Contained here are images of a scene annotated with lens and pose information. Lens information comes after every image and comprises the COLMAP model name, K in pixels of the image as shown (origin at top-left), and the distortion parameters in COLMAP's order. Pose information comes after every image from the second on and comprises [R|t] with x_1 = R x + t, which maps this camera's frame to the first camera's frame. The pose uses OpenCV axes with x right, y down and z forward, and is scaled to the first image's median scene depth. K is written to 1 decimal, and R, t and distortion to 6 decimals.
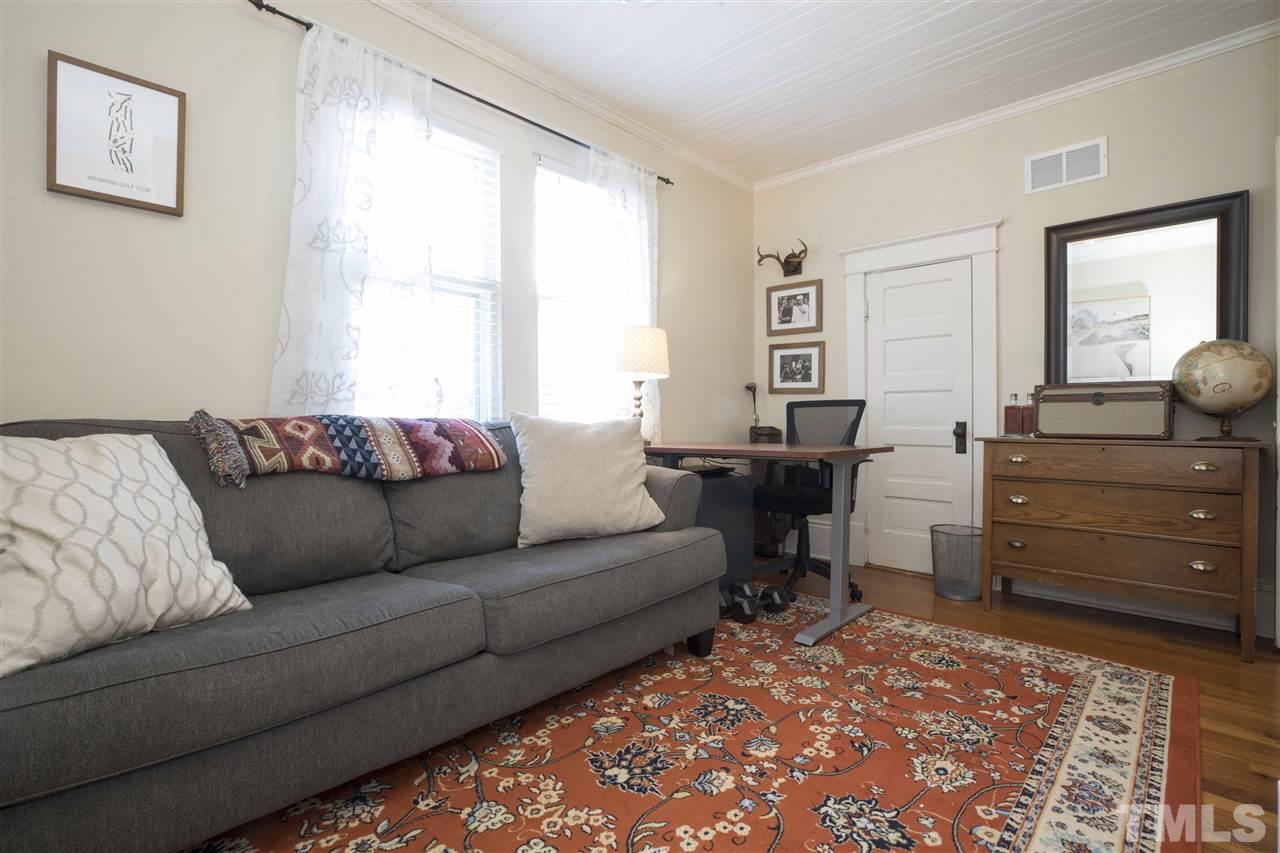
lens RADIAL K [[589.9, 0, 641.6], [0, 589.9, 426.5], [0, 0, 1]] dist [-0.037071, 0.005078]
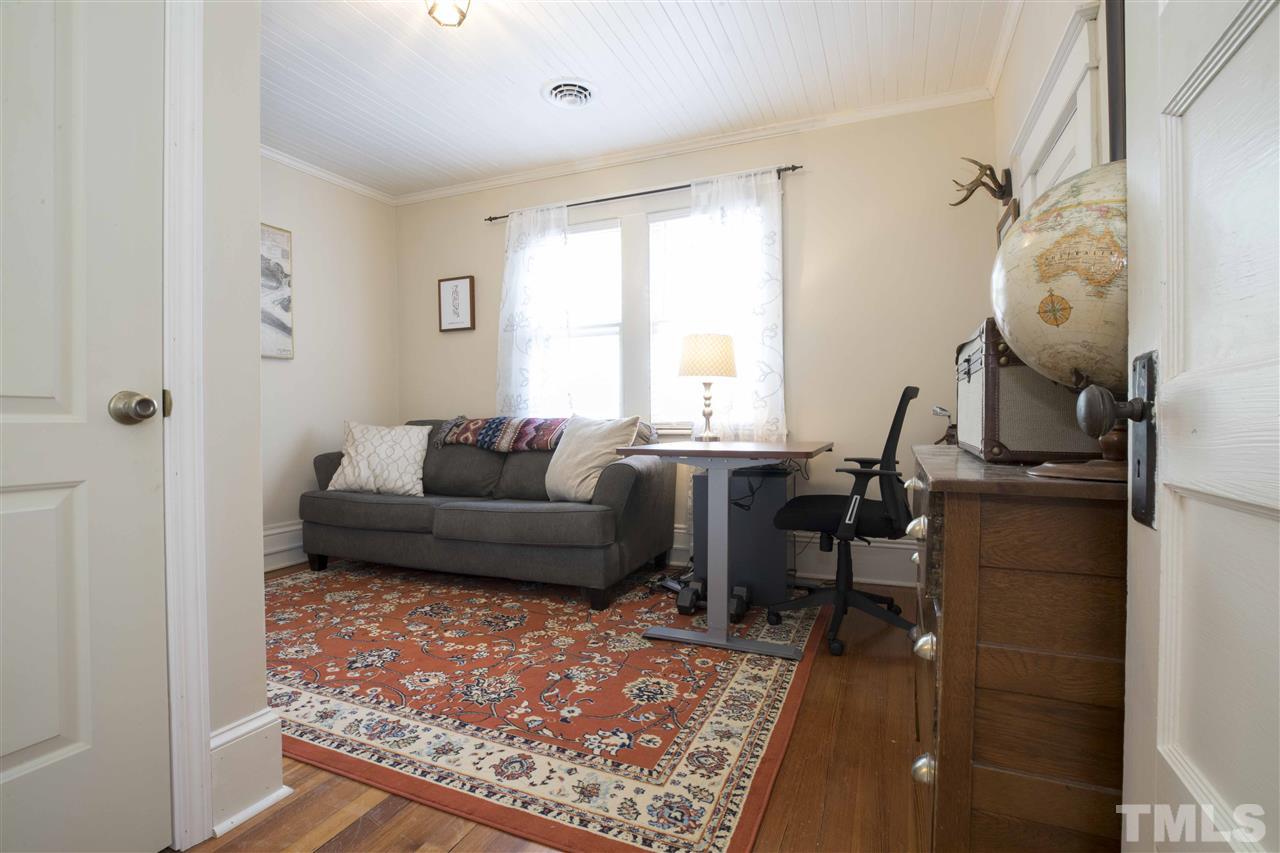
lens RADIAL K [[589.9, 0, 644.2], [0, 589.9, 425.7], [0, 0, 1]] dist [-0.037071, 0.005078]
pose [[0.353678, 0.013675, -0.935267, 1.581747], [0.000599, 0.999890, 0.014846, -0.020688], [0.935367, -0.005811, 0.353631, 0.797844]]
